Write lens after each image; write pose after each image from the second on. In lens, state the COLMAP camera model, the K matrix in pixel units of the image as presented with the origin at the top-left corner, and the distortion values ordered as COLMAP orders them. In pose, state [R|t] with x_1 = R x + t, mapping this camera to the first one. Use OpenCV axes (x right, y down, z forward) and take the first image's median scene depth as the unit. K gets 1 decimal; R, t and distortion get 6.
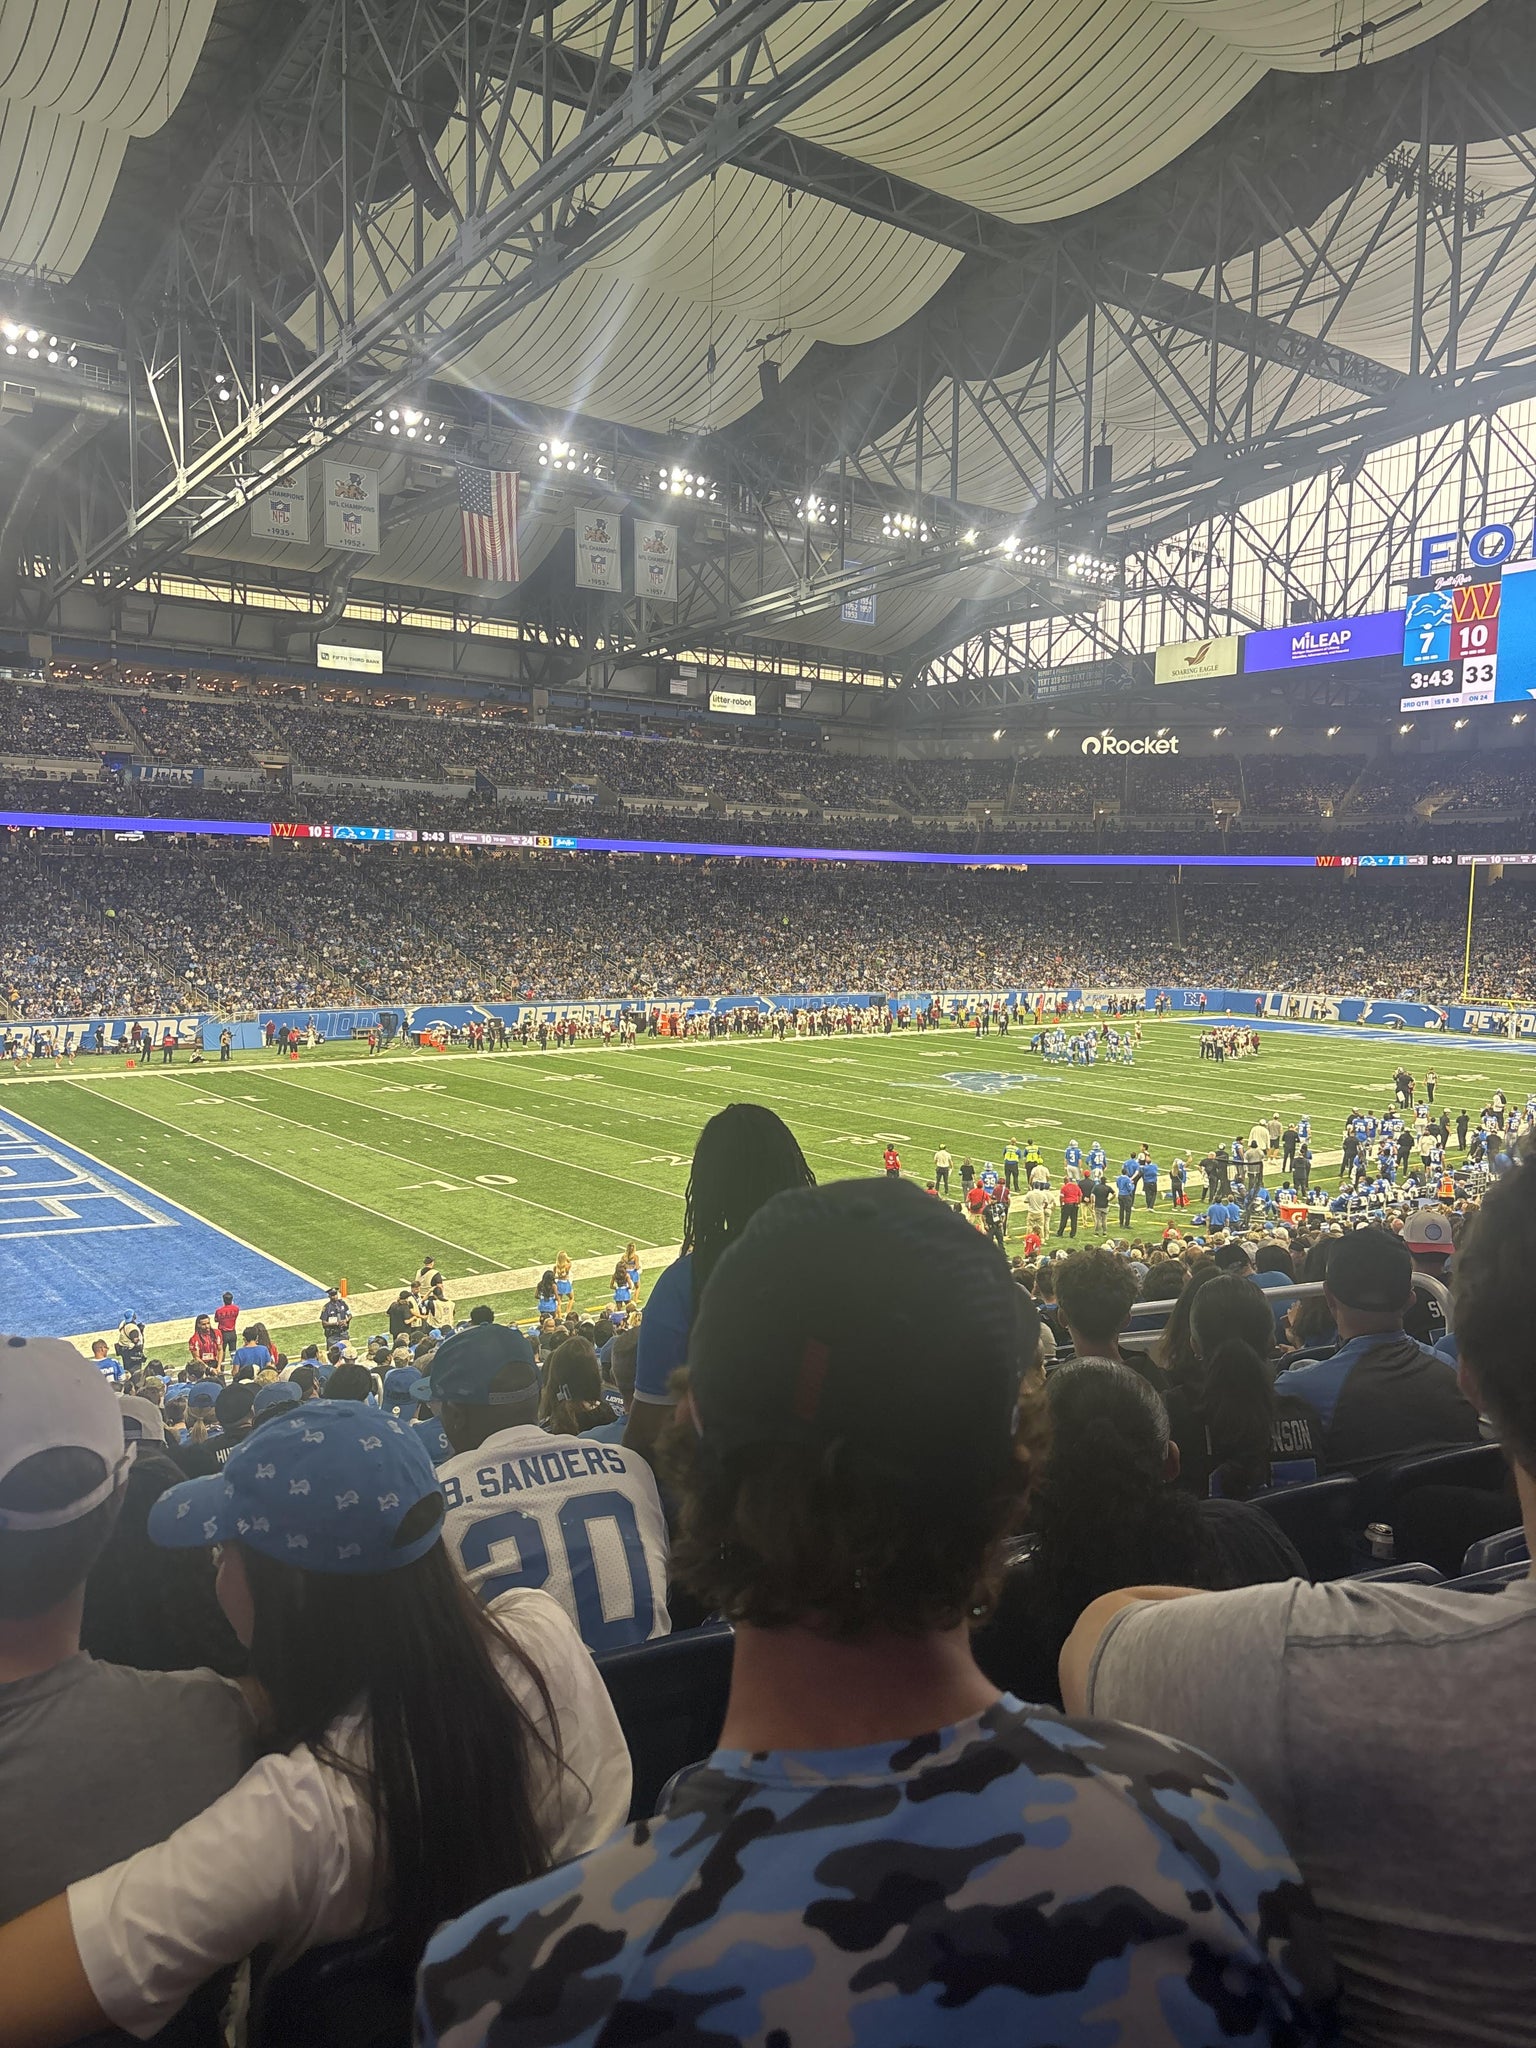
lens RADIAL K [[1560.4, 0, 768.0], [0, 1560.4, 1024.0], [0, 0, 1]] dist [0.023893, -0.002318]
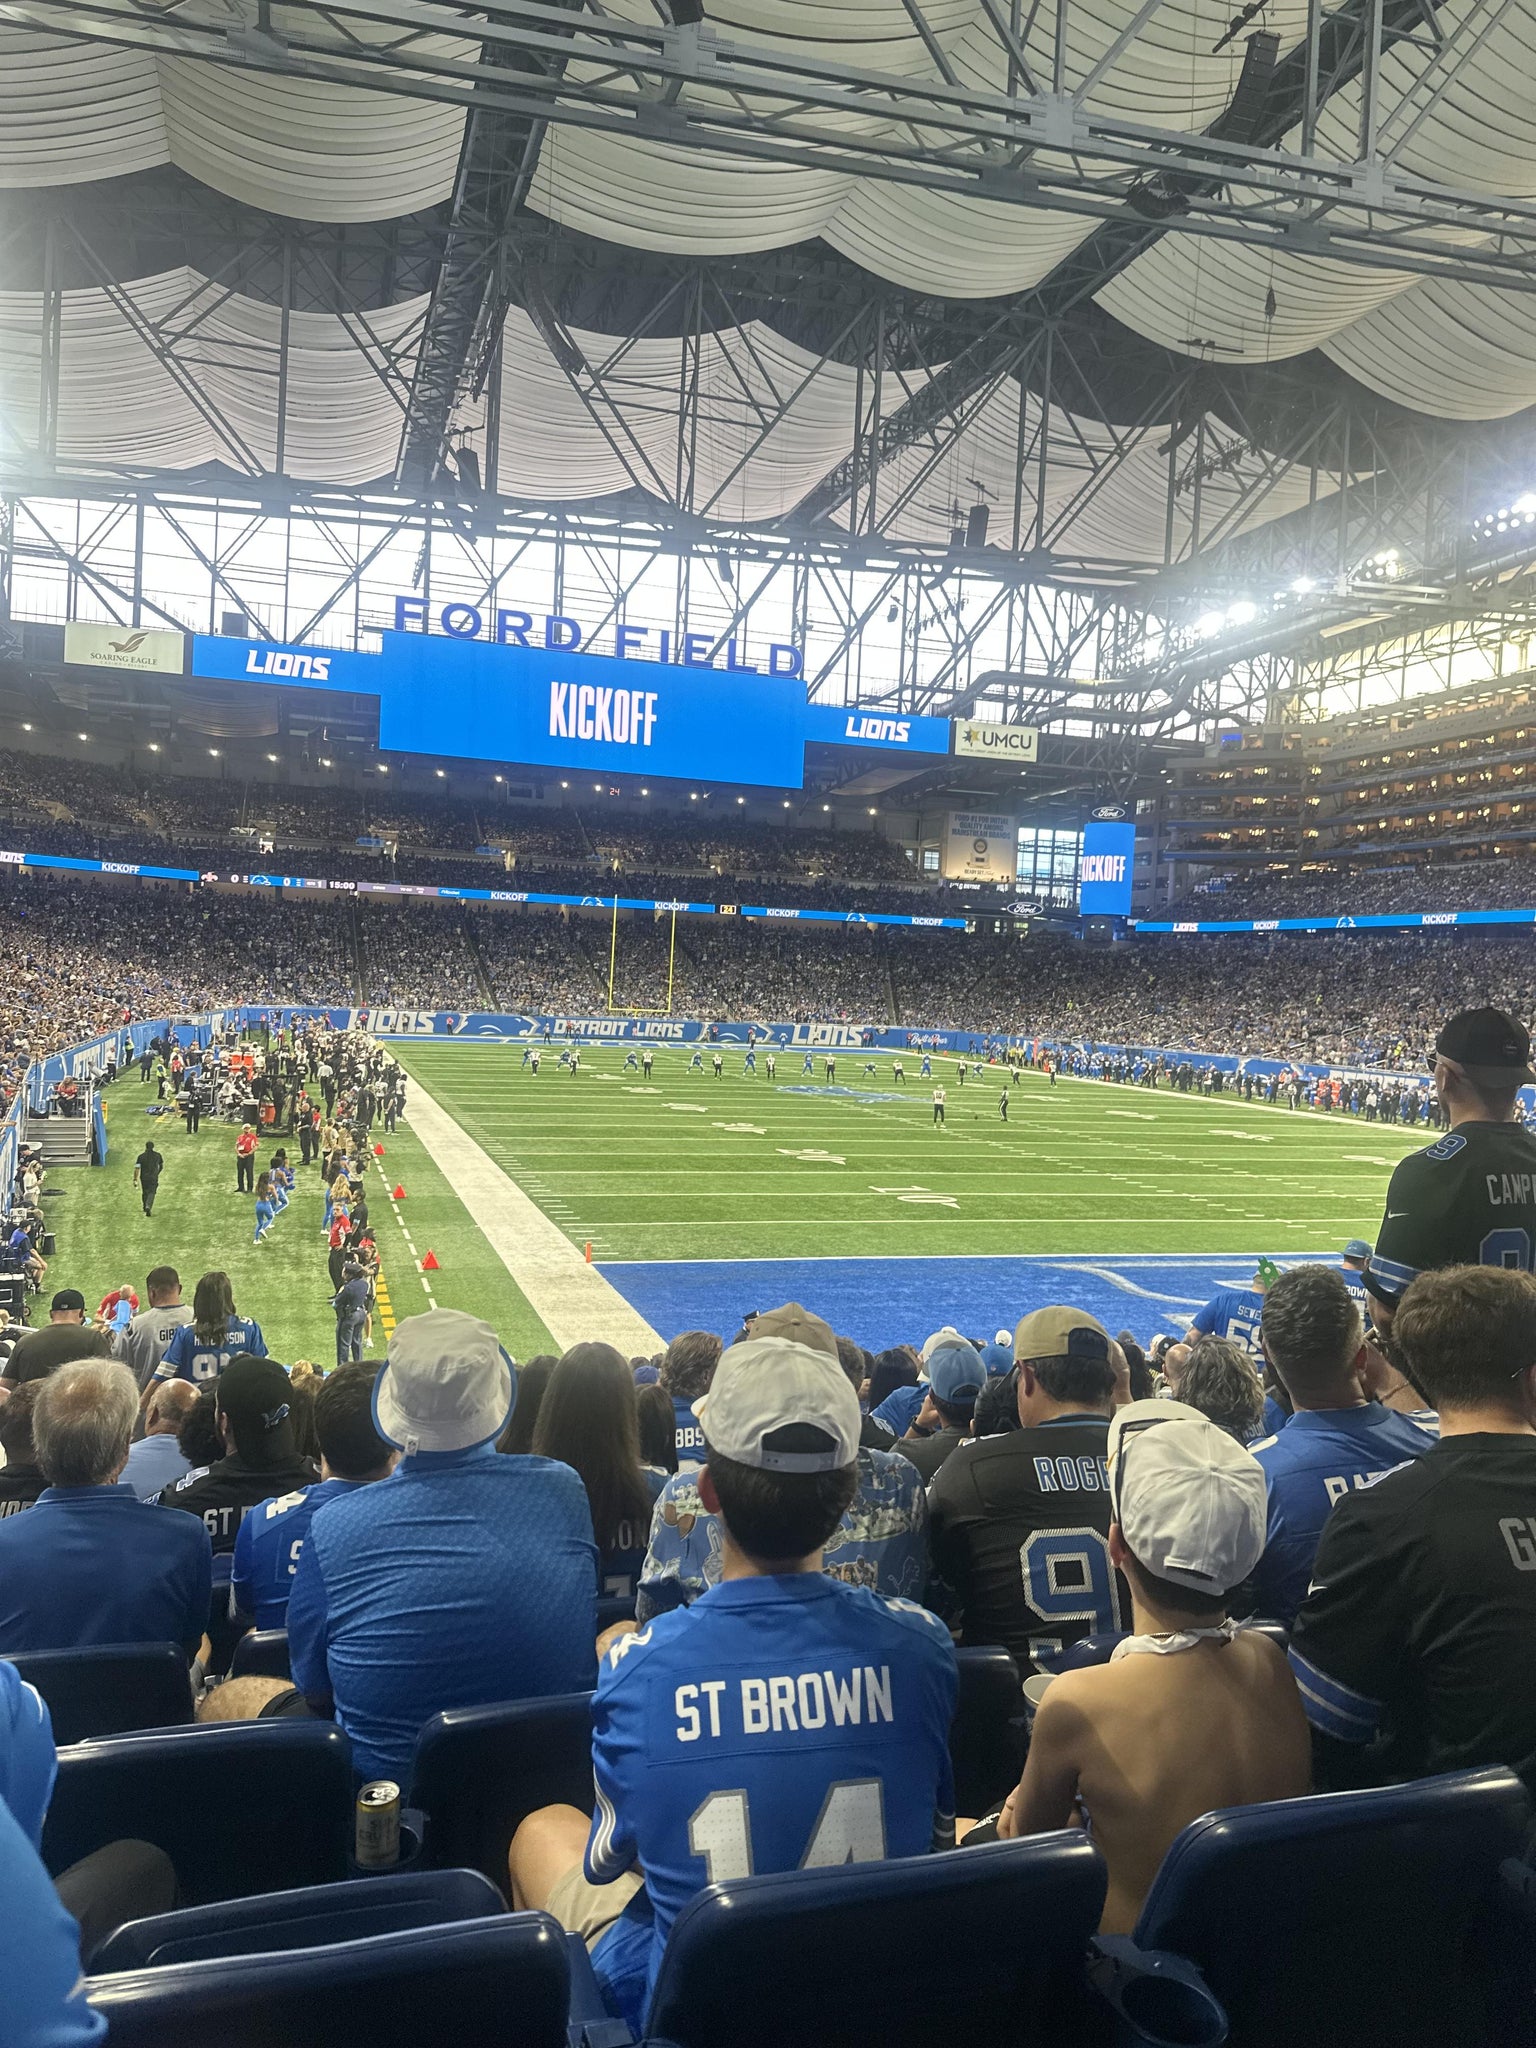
lens RADIAL K [[1424.1, 0, 753.4], [0, 1424.1, 1004.2], [0, 0, 1]] dist [0.129256, -0.217912]
pose [[0.329338, -0.015111, 0.944091, -0.467267], [0.035531, 0.999362, 0.003601, -0.016956], [-0.943544, 0.032359, 0.329664, 0.440558]]
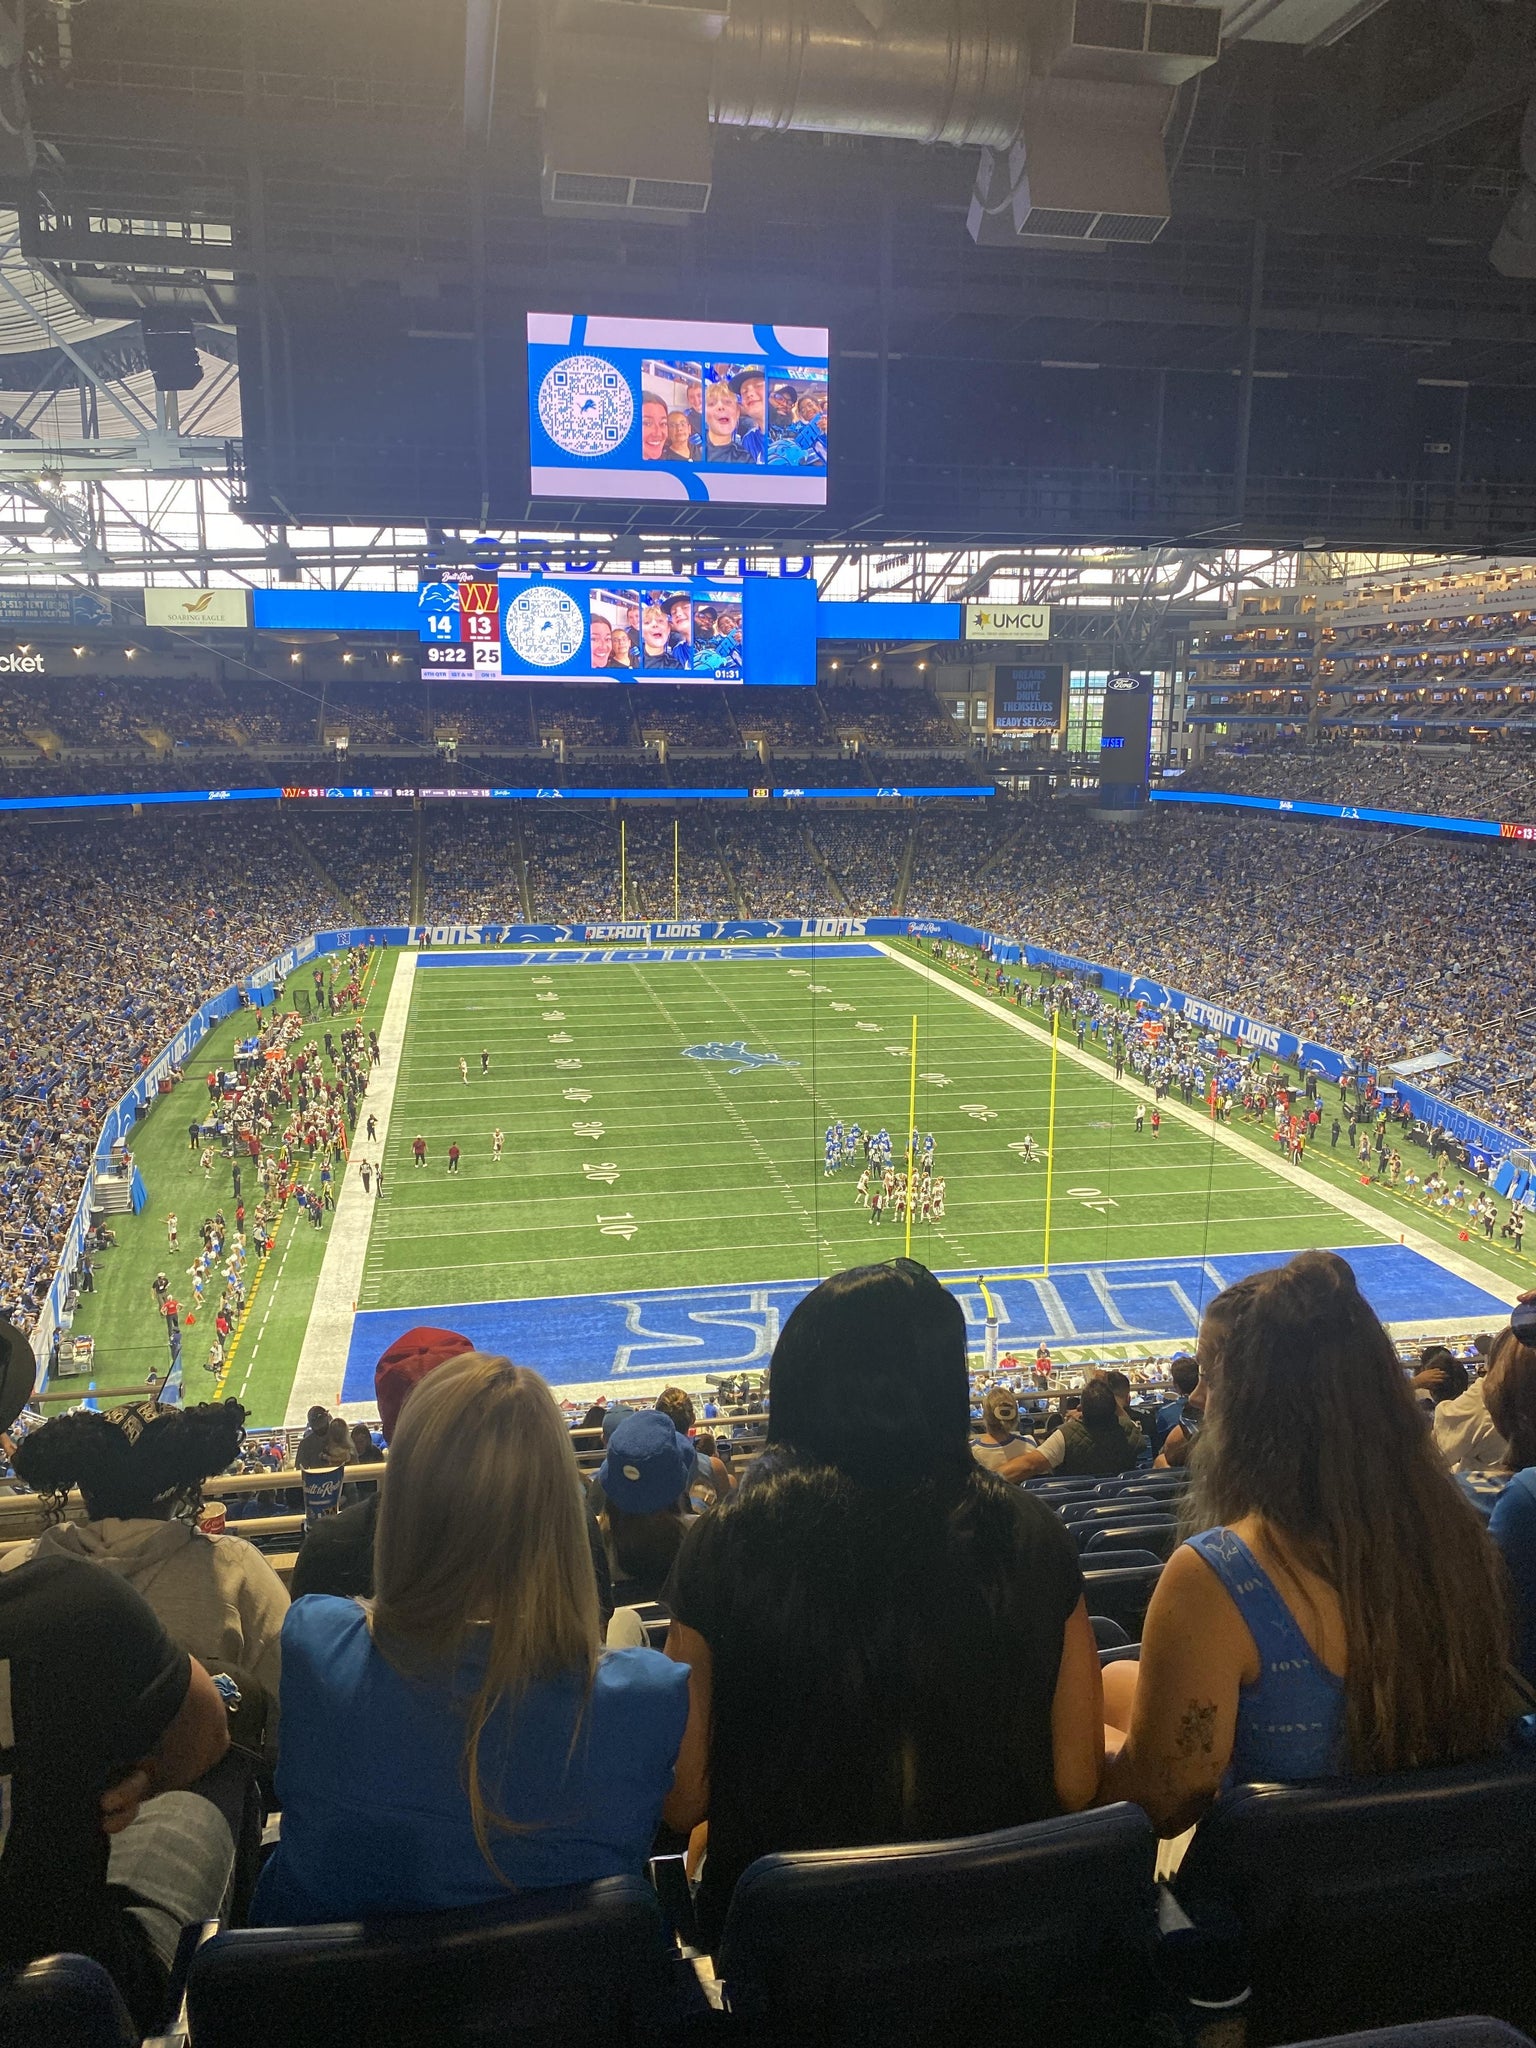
lens RADIAL K [[1563.5, 0, 780.7], [0, 1563.5, 1015.4], [0, 0, 1]] dist [0.015012, 0.001437]
pose [[0.431961, -0.184708, 0.882776, -0.606653], [0.072146, 0.982744, 0.170322, -0.132844], [-0.899002, -0.009883, 0.437833, 0.222140]]
